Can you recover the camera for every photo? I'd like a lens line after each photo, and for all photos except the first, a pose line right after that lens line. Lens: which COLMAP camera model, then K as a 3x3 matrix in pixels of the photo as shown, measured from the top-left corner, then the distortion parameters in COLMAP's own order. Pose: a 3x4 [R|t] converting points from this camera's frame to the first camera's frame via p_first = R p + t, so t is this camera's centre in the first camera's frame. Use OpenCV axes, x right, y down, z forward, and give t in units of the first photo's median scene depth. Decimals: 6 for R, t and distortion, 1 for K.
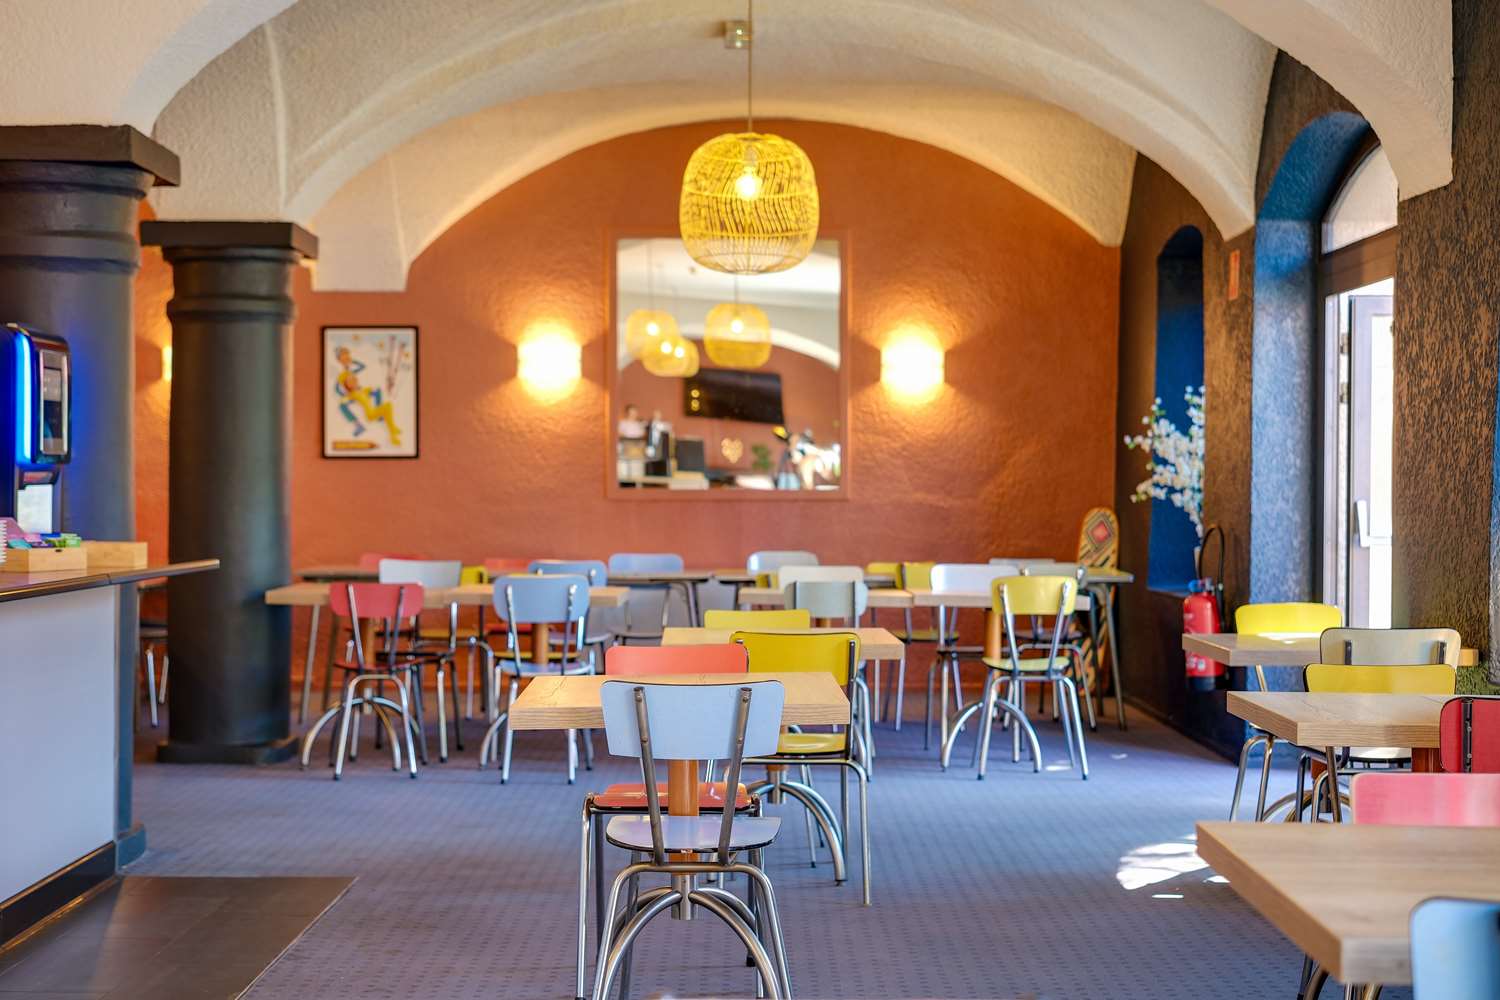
lens RADIAL K [[2220.4, 0, 759.9], [0, 2220.4, 502.2], [0, 0, 1]] dist [0.011143, 0.000000]
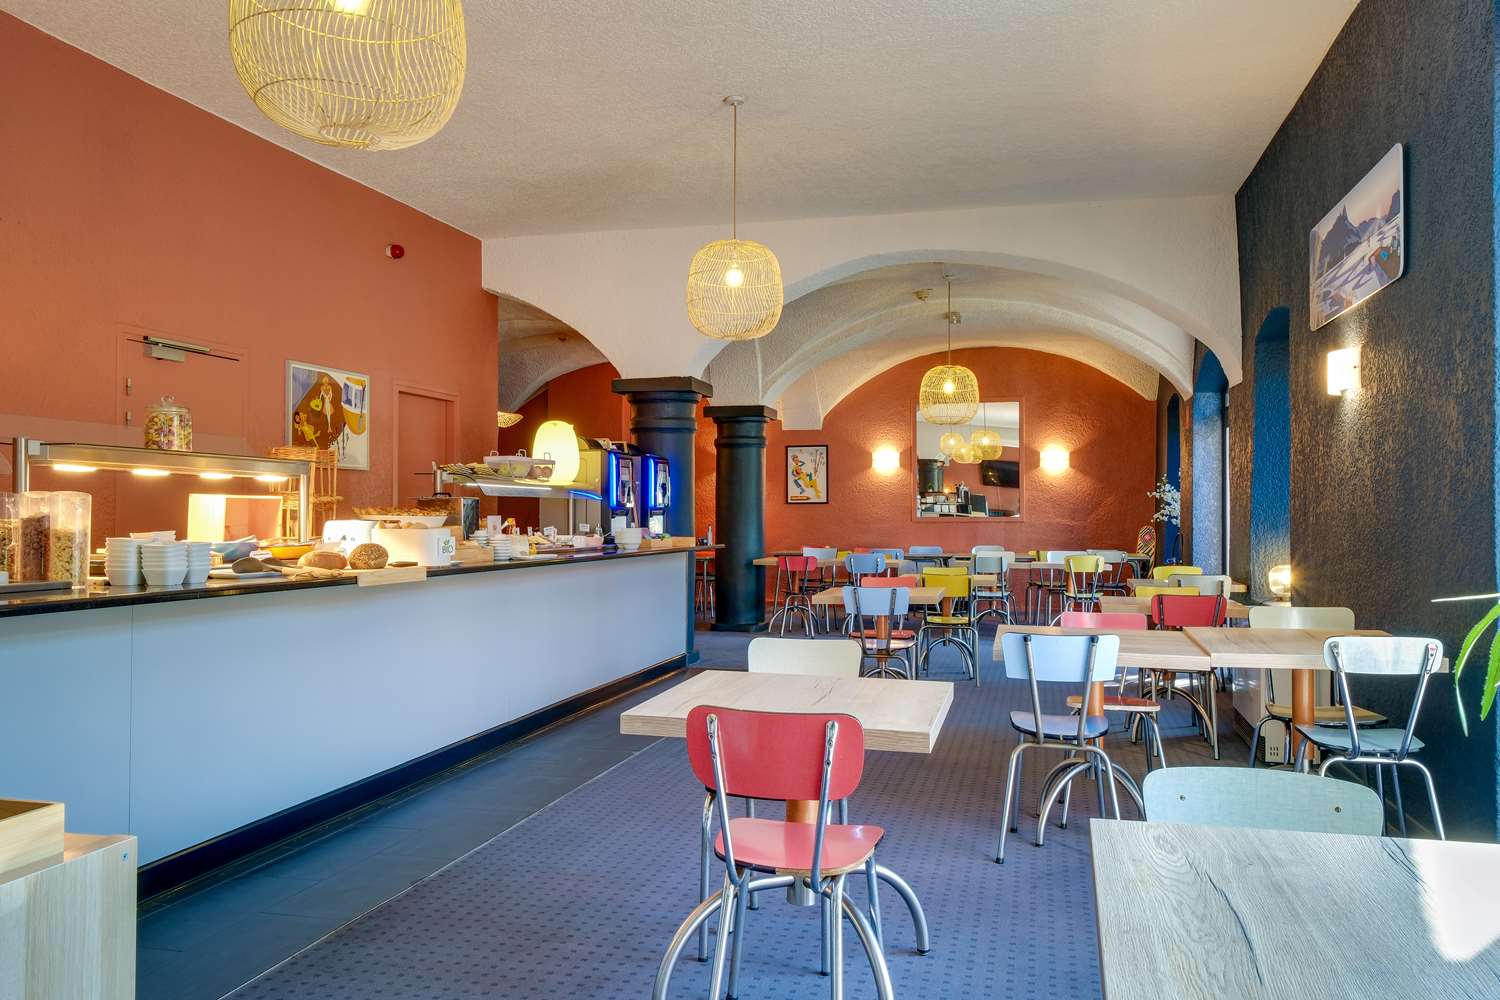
lens RADIAL K [[1147.2, 0, 748.1], [0, 1147.2, 491.2], [0, 0, 1]] dist [0.009195, 0.000989]
pose [[0.966721, -0.008072, -0.255705, 0.085264], [0.000368, 0.999545, -0.030163, 0.003314], [0.255832, 0.029065, 0.966284, -0.190380]]
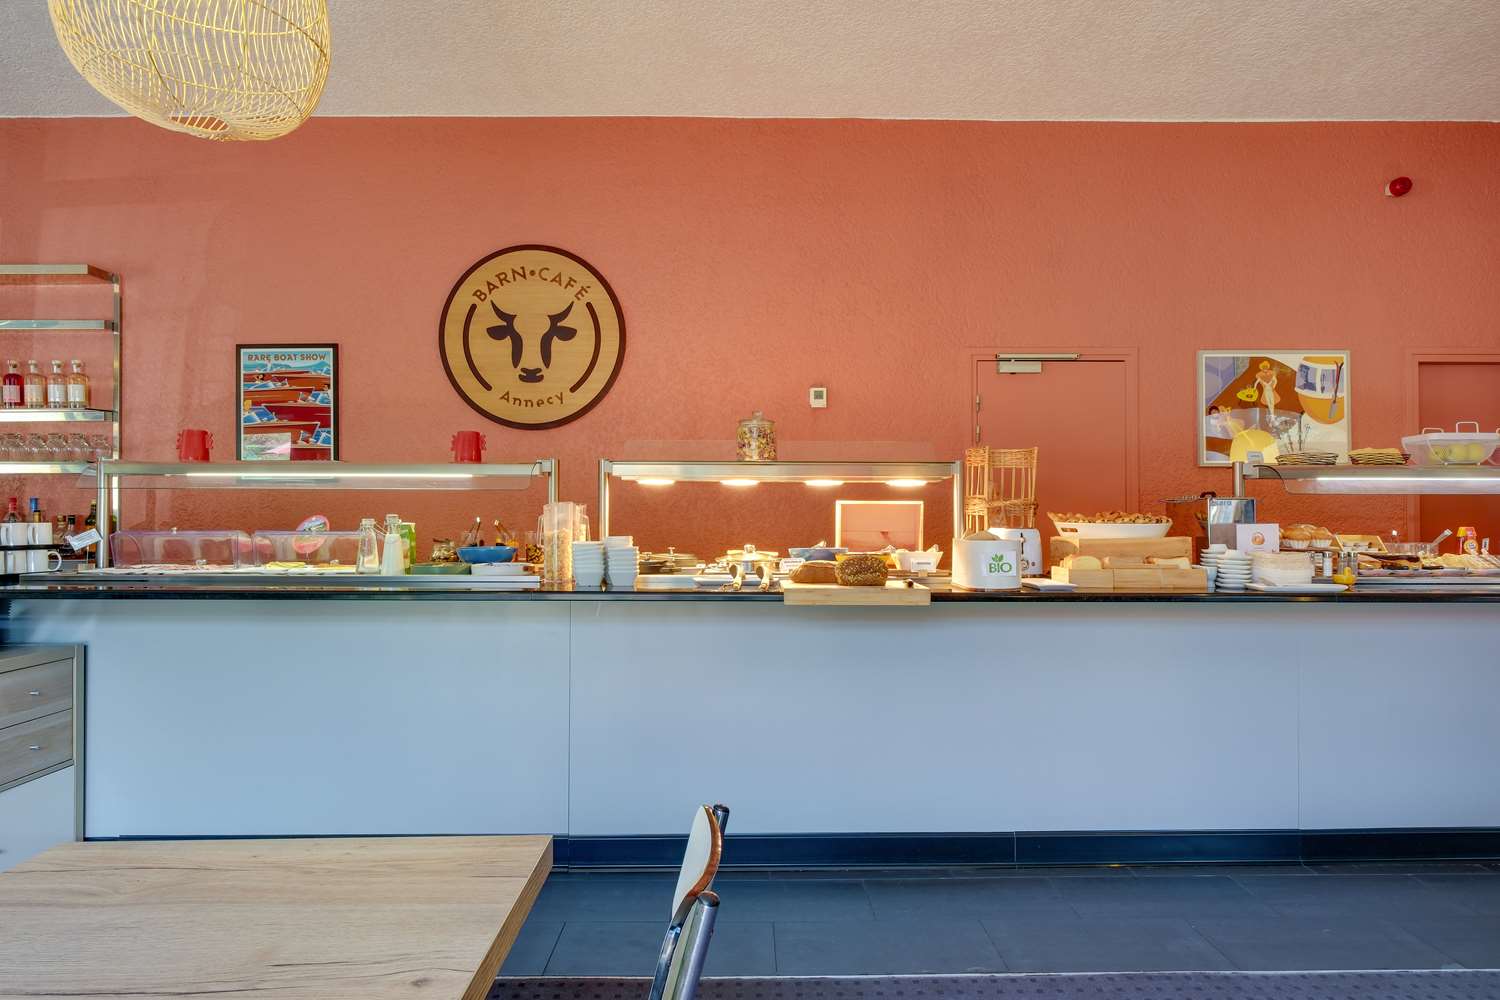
lens RADIAL K [[866.1, 0, 749.0], [0, 866.1, 511.9], [0, 0, 1]] dist [-0.006220, 0.000327]
pose [[0.020093, -0.012178, -0.999724, 0.112079], [-0.006871, 0.999901, -0.012318, -0.000358], [0.999775, 0.007116, 0.020008, 0.156706]]
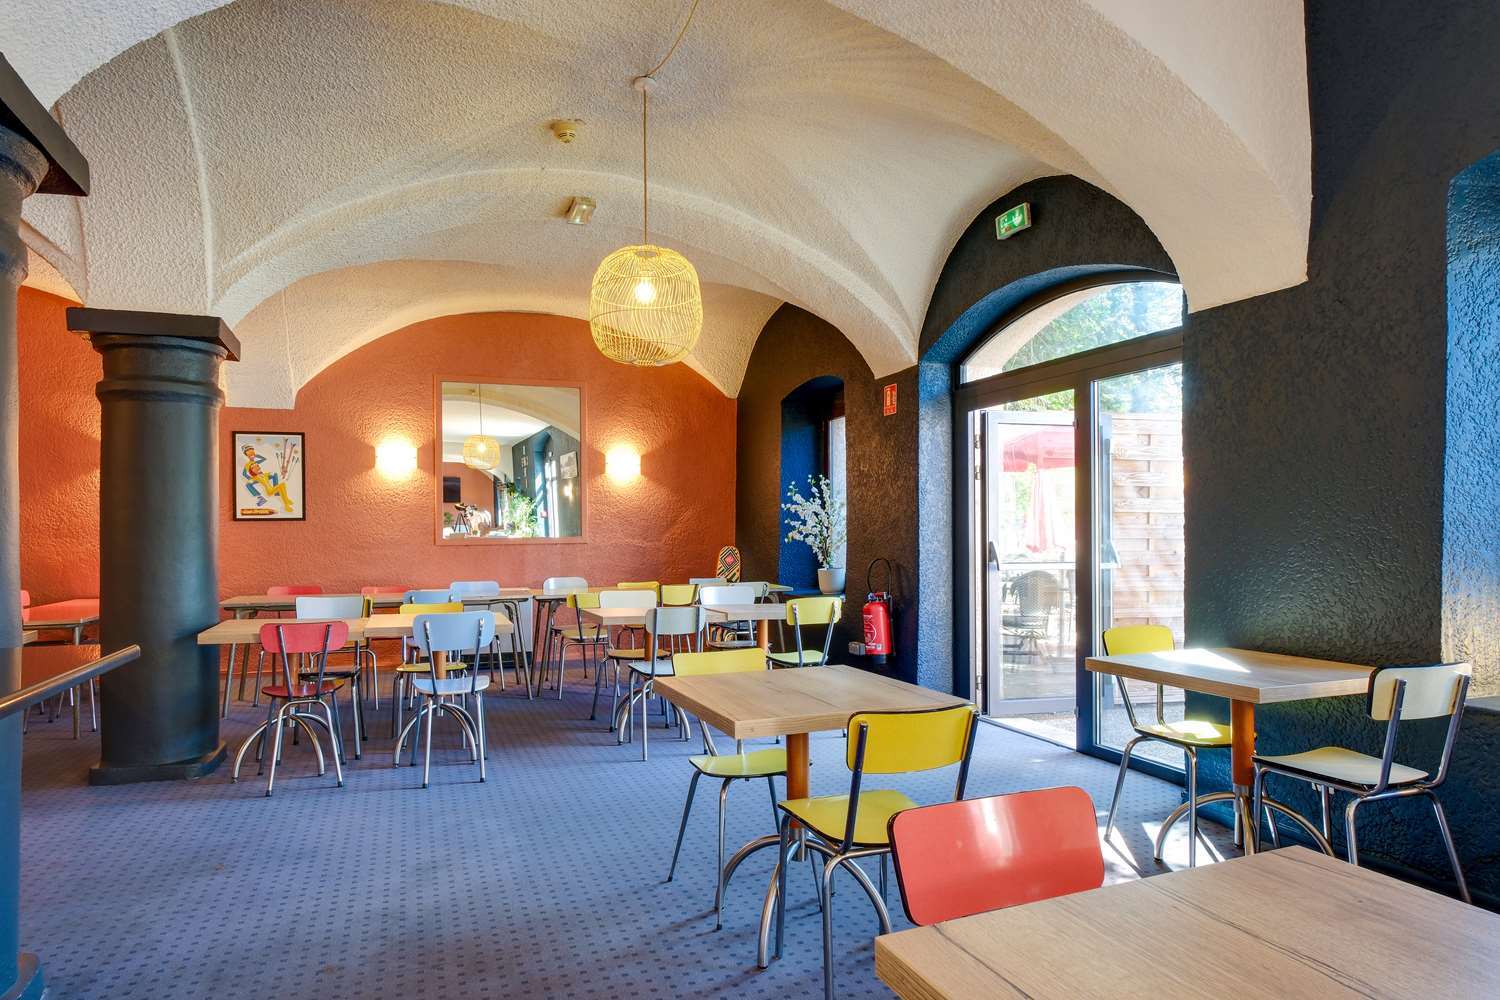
lens RADIAL K [[840.0, 0, 701.8], [0, 840.0, 529.0], [0, 0, 1]] dist [-0.002033, -0.002301]
pose [[0.944239, -0.009157, 0.329133, -0.112315], [0.013415, 0.999853, -0.010670, -0.005109], [-0.328987, 0.014491, 0.944223, 0.478904]]
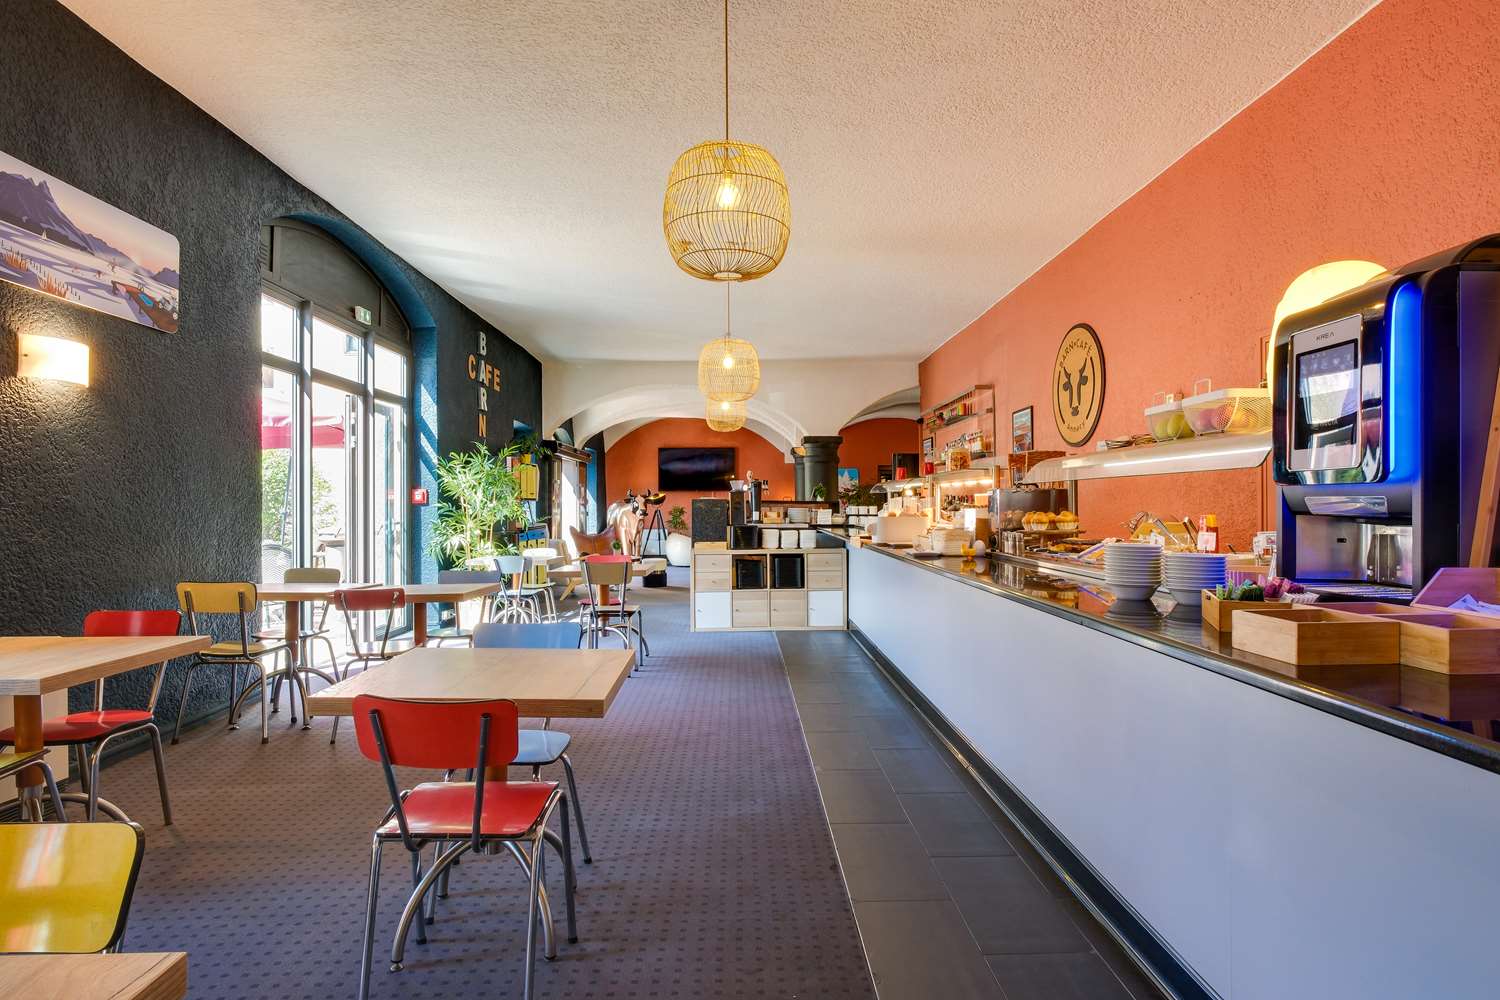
lens RADIAL K [[840.0, 0, 757.8], [0, 840.0, 499.2], [0, 0, 1]] dist [-0.002033, -0.002301]
pose [[-0.999718, -0.003525, -0.023484, -0.081993], [-0.003525, 0.999994, -0.000006, -0.005393], [0.023484, 0.000077, -0.999724, 0.748129]]
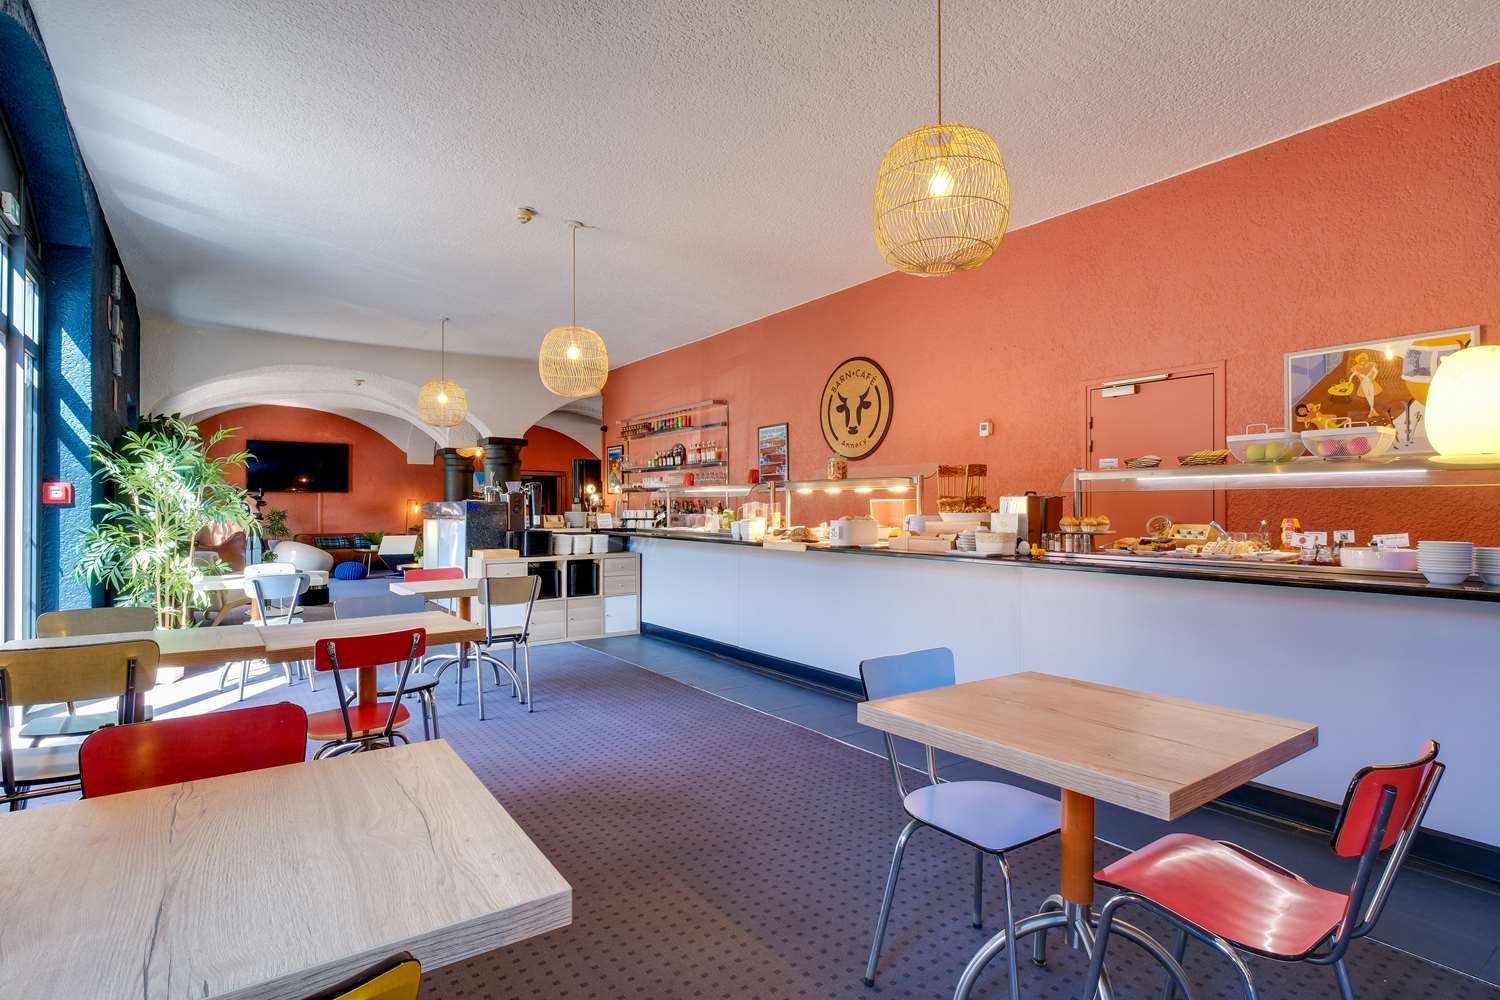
lens RADIAL K [[758.6, 0, 764.2], [0, 758.6, 500.9], [0, 0, 1]] dist [-0.000361, -0.001495]
pose [[-0.802872, -0.014121, -0.595984, 0.154086], [-0.011449, 0.999900, -0.008269, -0.003074], [0.596041, 0.000184, -0.802954, 0.599603]]
